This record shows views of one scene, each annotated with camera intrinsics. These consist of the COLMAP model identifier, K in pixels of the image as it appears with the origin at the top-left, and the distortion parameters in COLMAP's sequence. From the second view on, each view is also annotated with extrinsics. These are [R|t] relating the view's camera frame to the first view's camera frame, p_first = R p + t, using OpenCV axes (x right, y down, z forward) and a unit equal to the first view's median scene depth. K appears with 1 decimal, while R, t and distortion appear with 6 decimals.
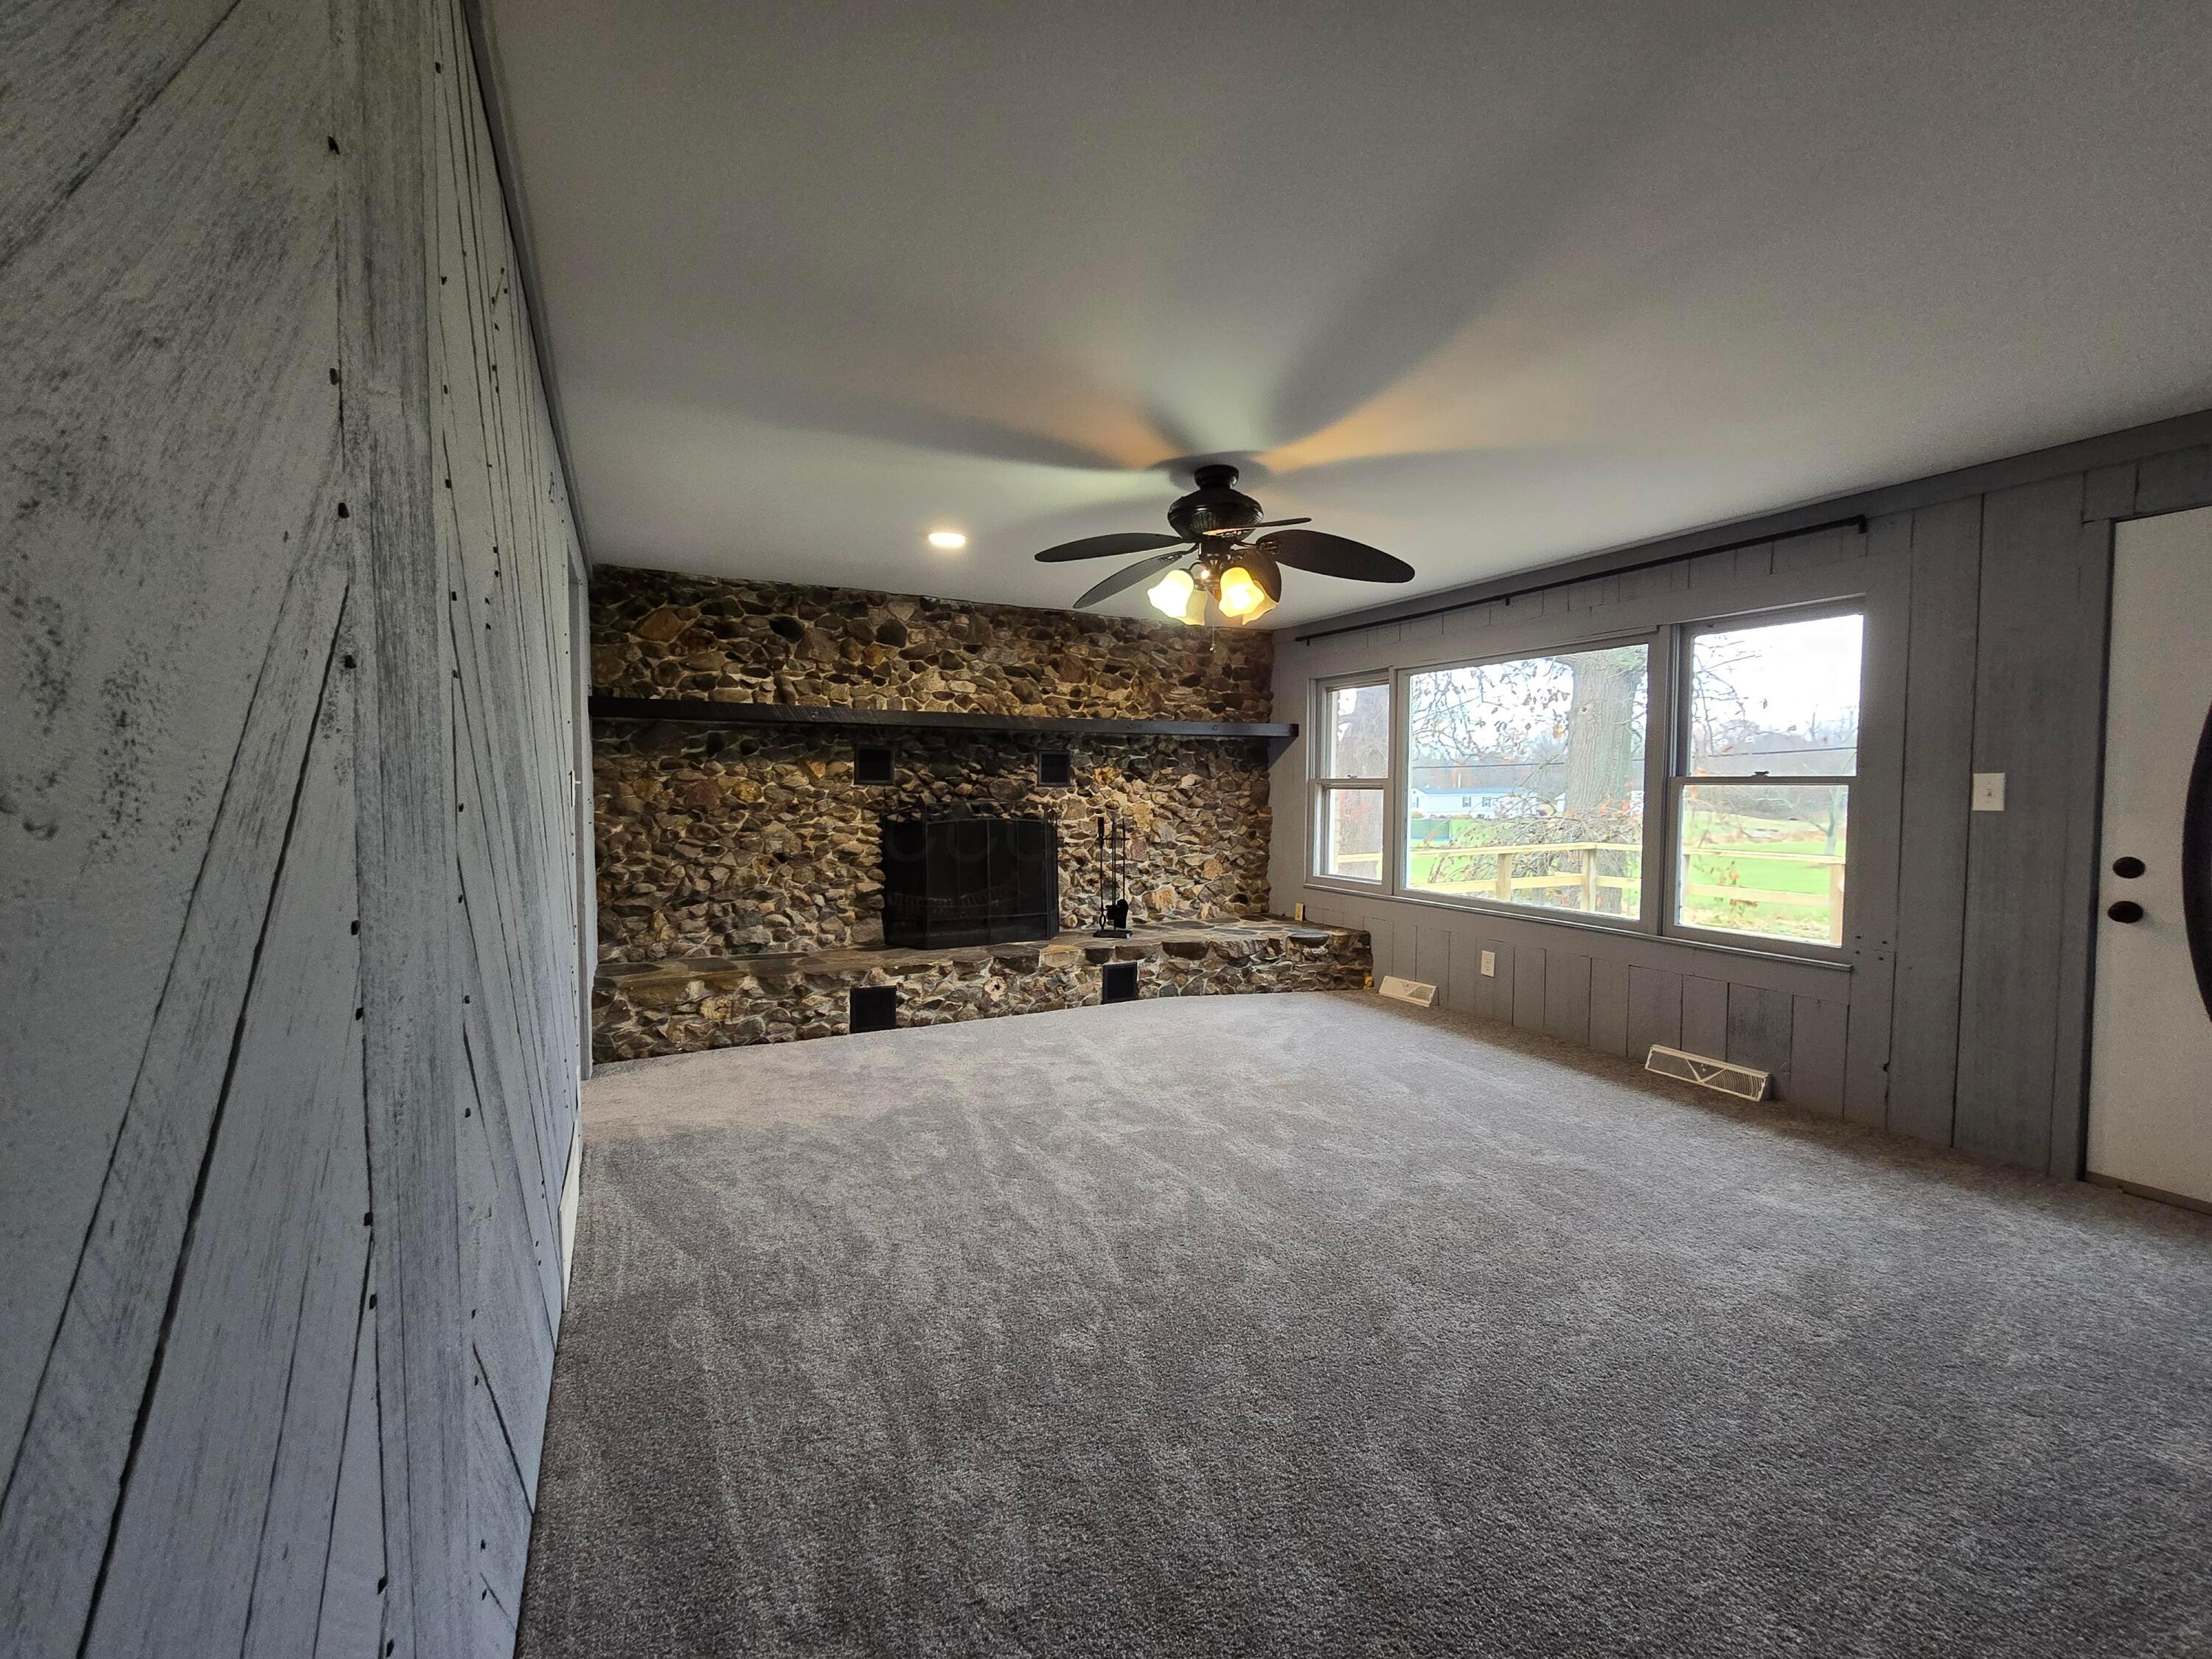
lens RADIAL K [[908.4, 0, 1106.0], [0, 908.4, 829.5], [0, 0, 1]] dist [-0.001333, 0.000122]
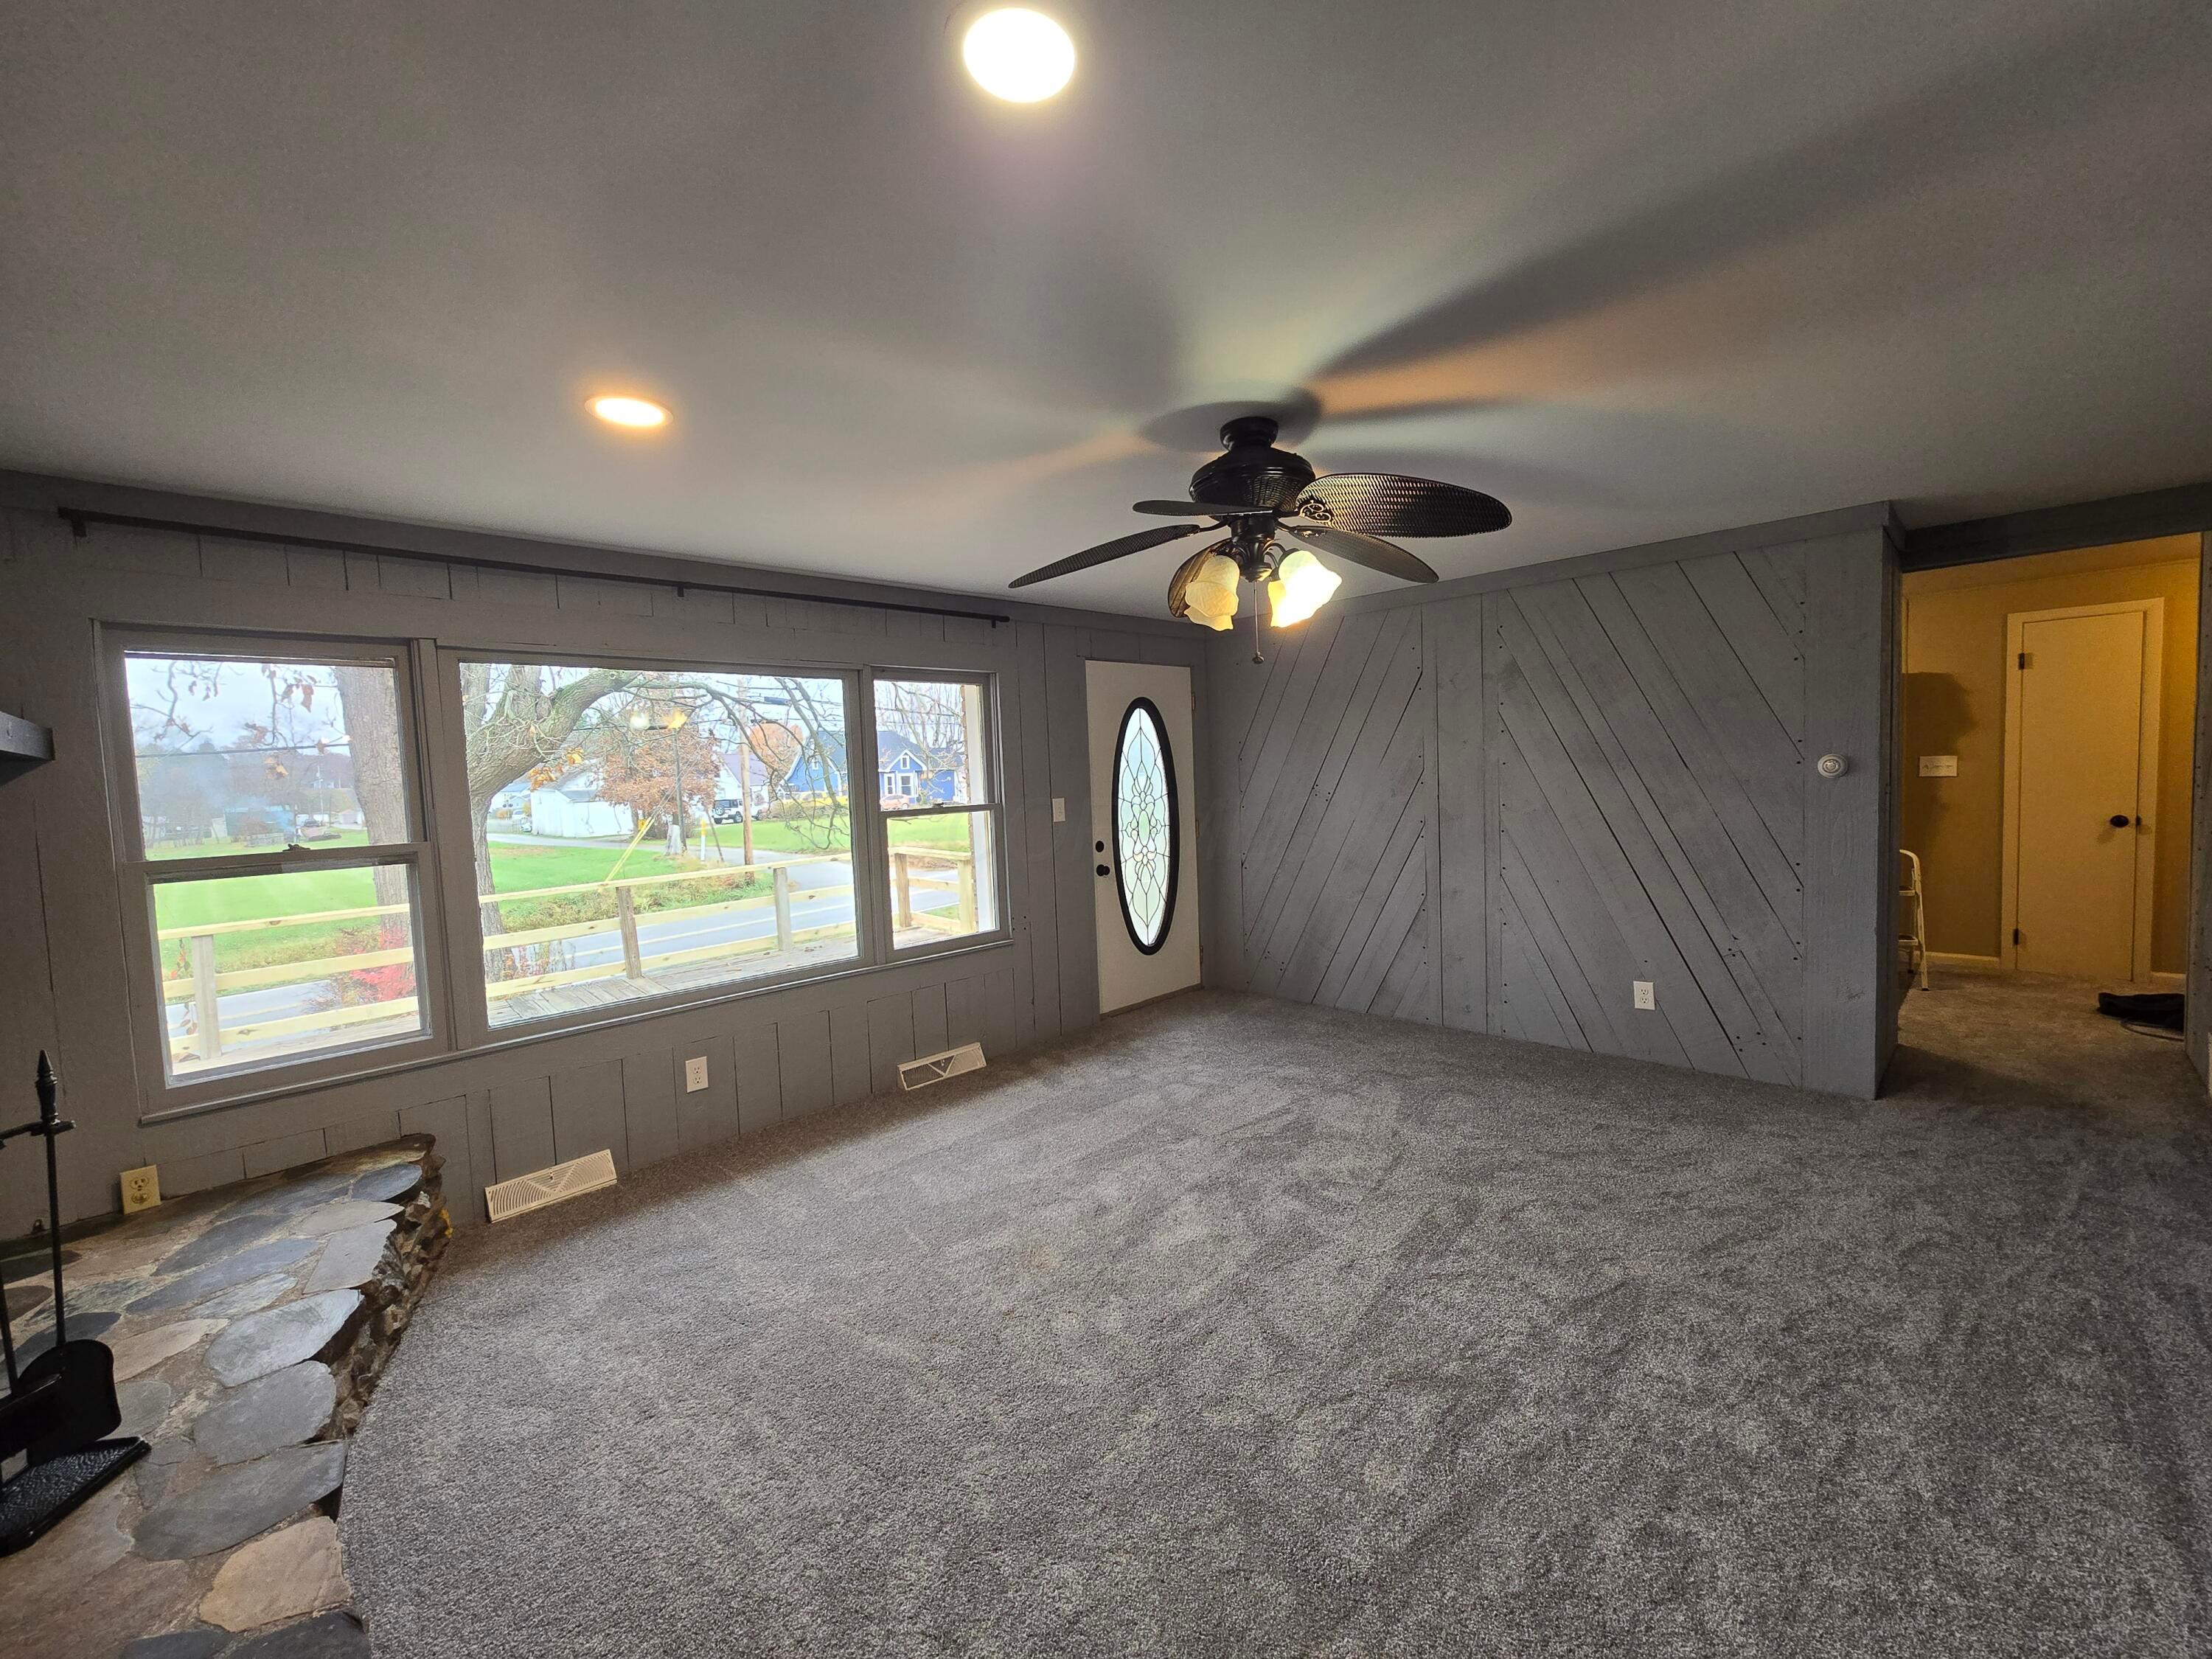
lens RADIAL K [[908.4, 0, 1106.0], [0, 908.4, 829.5], [0, 0, 1]] dist [-0.001333, 0.000122]
pose [[-0.293844, -0.054714, 0.954286, -0.361462], [0.085983, 0.992800, 0.083398, -0.080835], [-0.951978, 0.106558, -0.287024, 0.832476]]
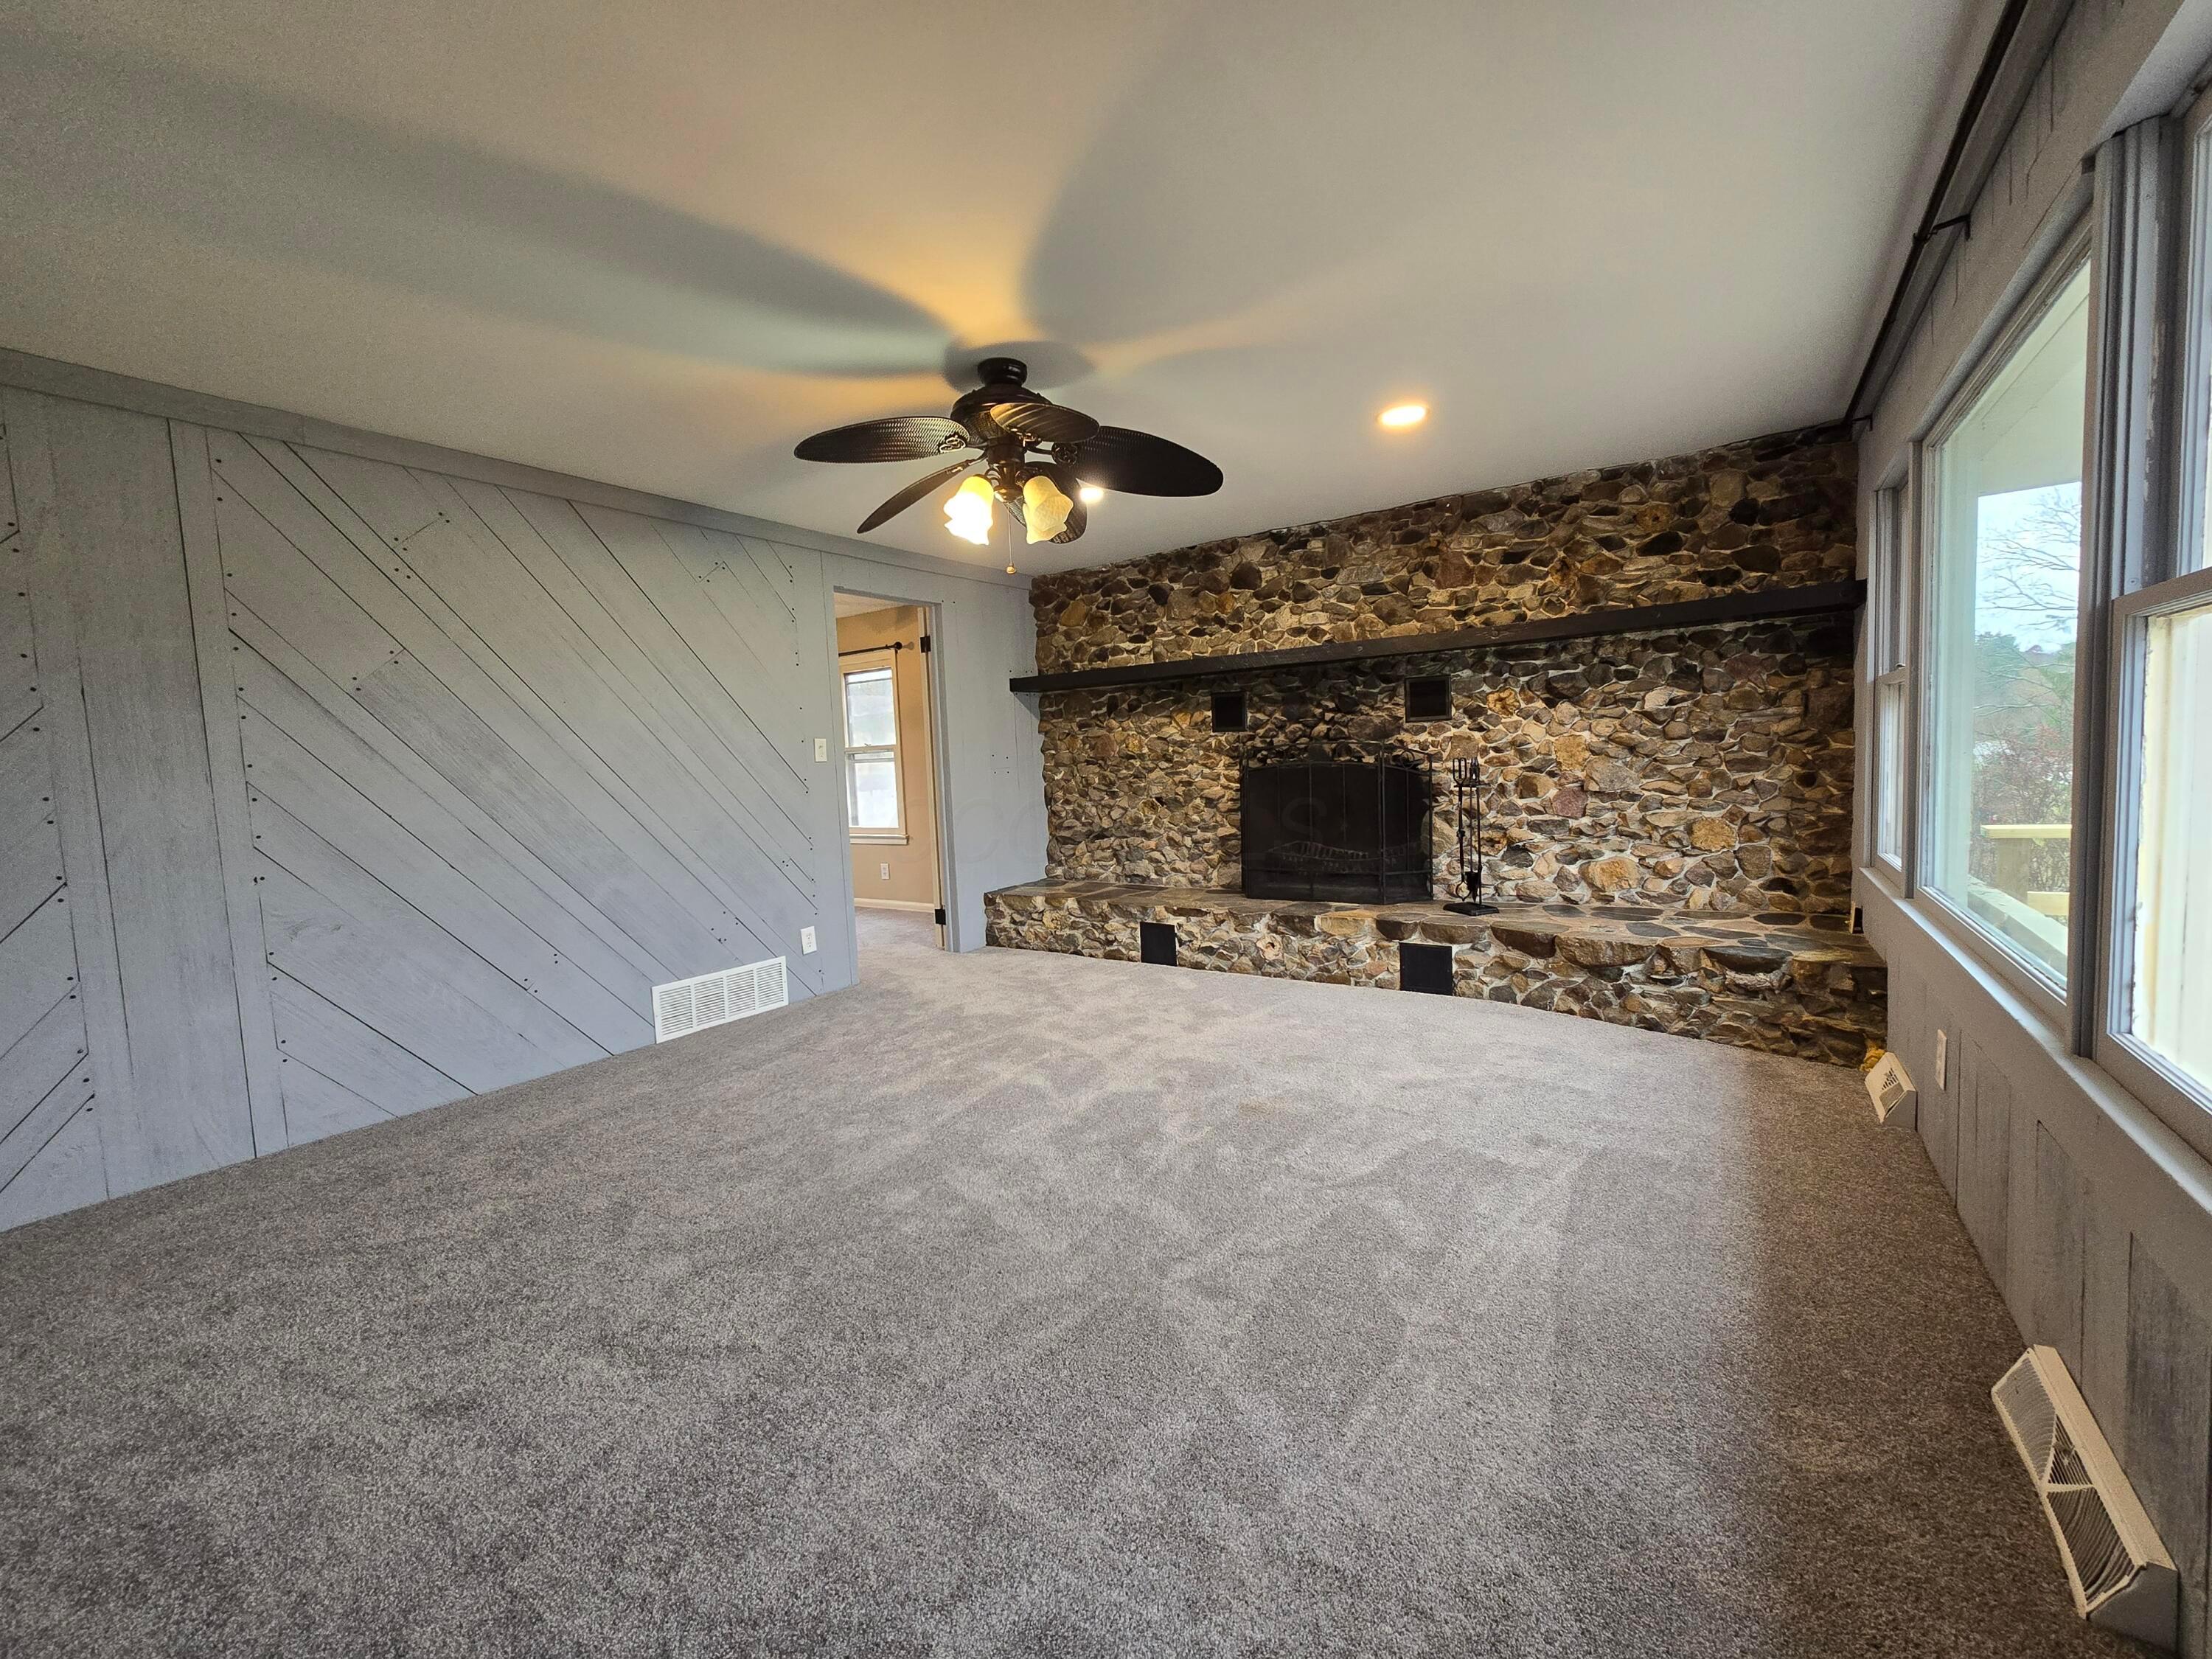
lens RADIAL K [[908.4, 0, 1106.0], [0, 908.4, 829.5], [0, 0, 1]] dist [-0.001333, 0.000122]
pose [[0.474339, 0.042713, -0.879306, 0.586684], [0.003622, 0.998719, 0.050467, 0.008326], [0.880335, -0.027123, 0.473577, 0.400189]]
